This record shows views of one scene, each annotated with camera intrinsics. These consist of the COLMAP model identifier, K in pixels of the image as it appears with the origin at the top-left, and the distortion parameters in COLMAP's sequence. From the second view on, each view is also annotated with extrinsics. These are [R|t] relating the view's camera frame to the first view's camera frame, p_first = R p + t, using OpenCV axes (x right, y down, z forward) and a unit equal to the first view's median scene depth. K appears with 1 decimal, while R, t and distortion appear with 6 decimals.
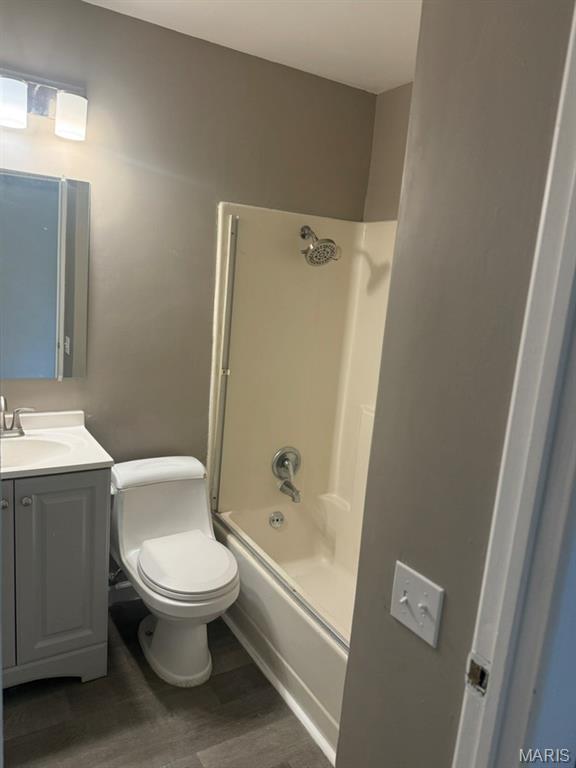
lens RADIAL K [[543.7, 0, 284.7], [0, 543.7, 380.2], [0, 0, 1]] dist [0.043883, -0.065103]
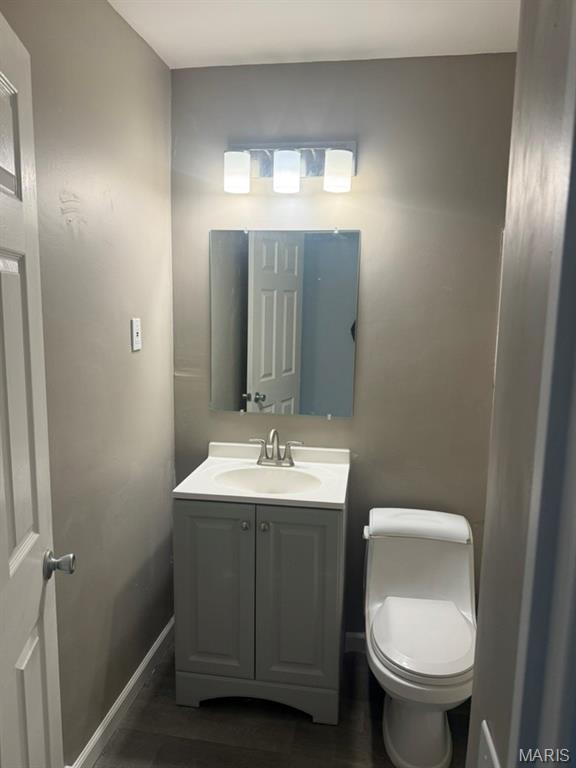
lens RADIAL K [[543.7, 0, 289.1], [0, 543.7, 383.3], [0, 0, 1]] dist [0.043883, -0.065103]
pose [[0.765323, 0.030395, -0.642929, 0.214387], [-0.077008, 0.996033, -0.044580, -0.015476], [0.639023, 0.083629, 0.764628, 0.150935]]
